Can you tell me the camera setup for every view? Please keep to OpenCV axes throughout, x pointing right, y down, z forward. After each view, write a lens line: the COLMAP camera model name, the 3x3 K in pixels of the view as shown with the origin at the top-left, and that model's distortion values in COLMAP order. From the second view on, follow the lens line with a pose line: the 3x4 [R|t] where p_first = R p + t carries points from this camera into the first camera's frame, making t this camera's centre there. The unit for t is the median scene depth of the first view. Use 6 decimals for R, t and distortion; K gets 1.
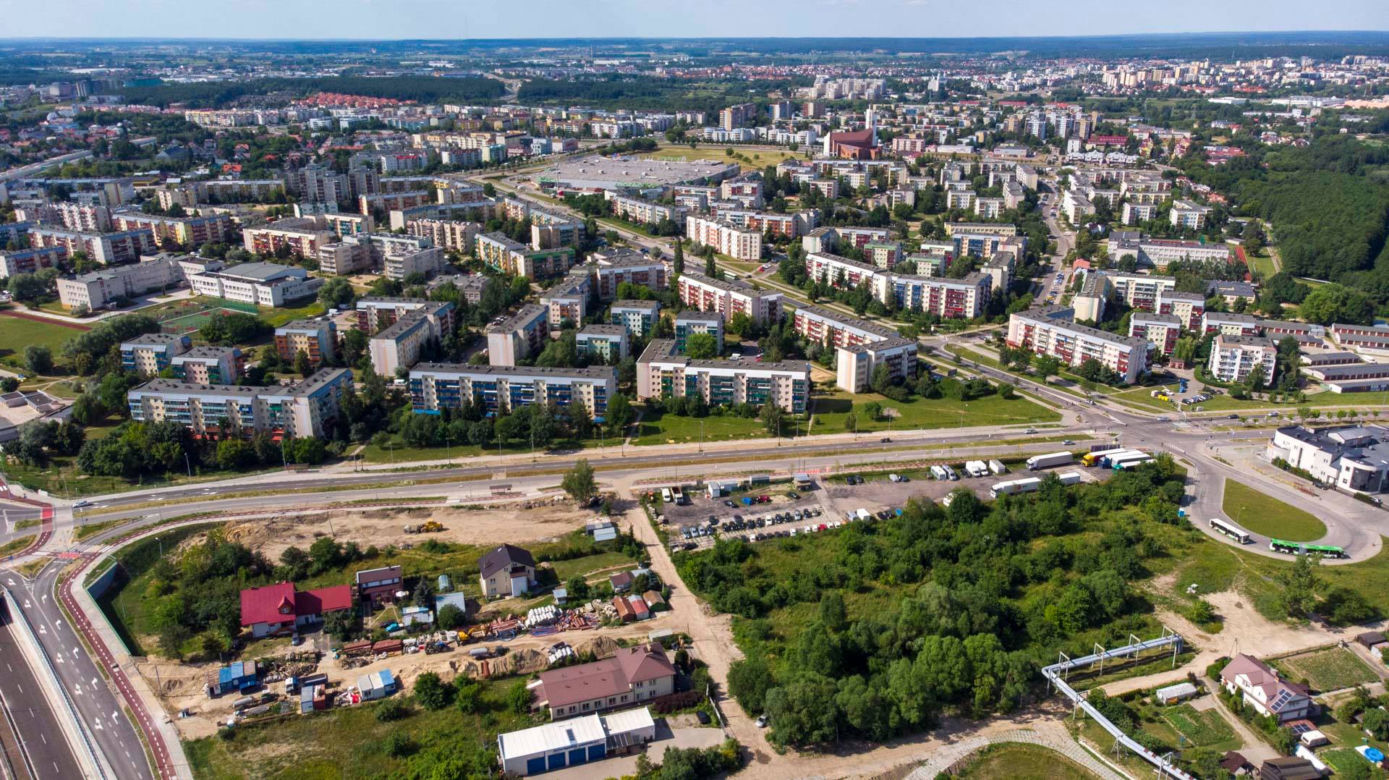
lens RADIAL K [[1018.3, 0, 699.7], [0, 1018.3, 390.7], [0, 0, 1]] dist [0.005937, 0.056182]
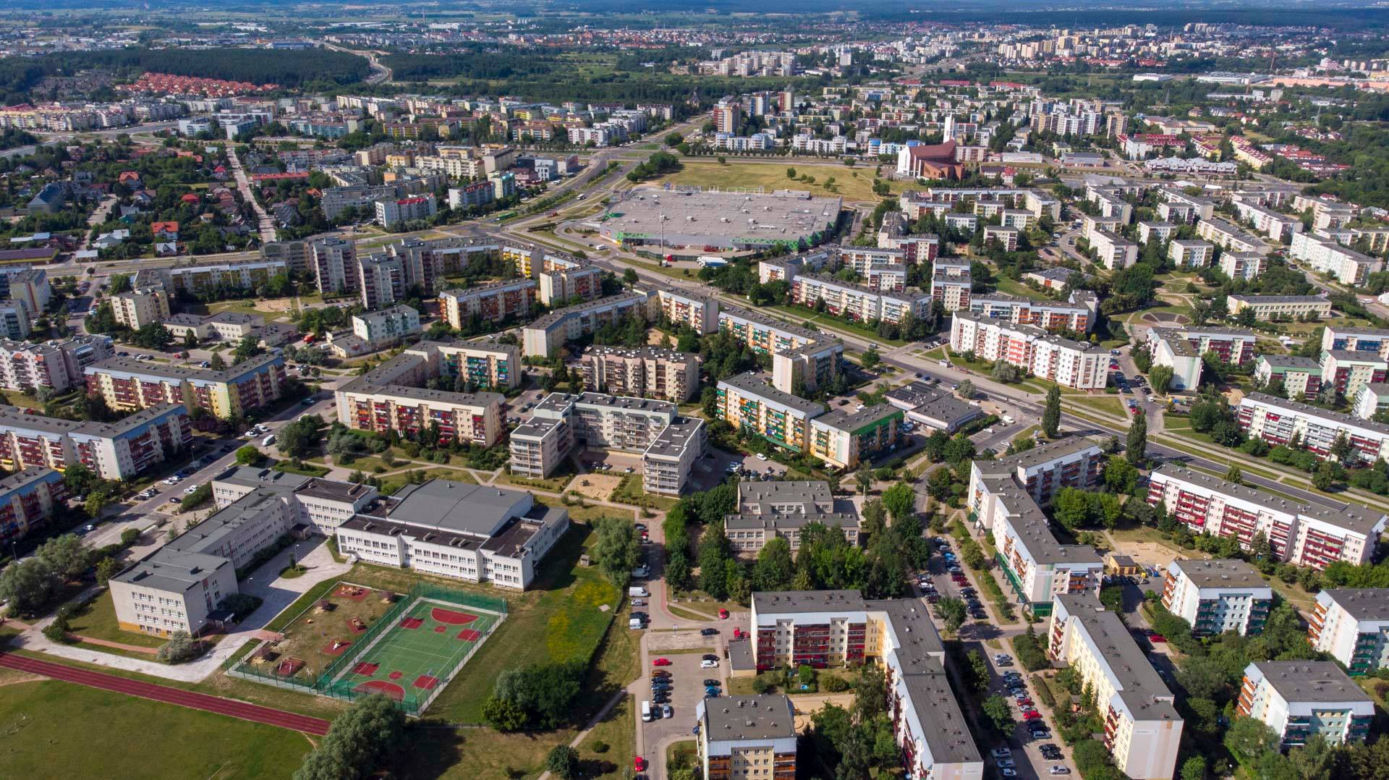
lens RADIAL K [[1017.7, 0, 699.8], [0, 1017.7, 395.2], [0, 0, 1]] dist [0.038407, 0.000564]
pose [[0.983504, -0.063732, 0.169288, -0.330021], [0.056730, 0.997335, 0.045886, -0.169344], [-0.171761, -0.035525, 0.984498, 0.347812]]
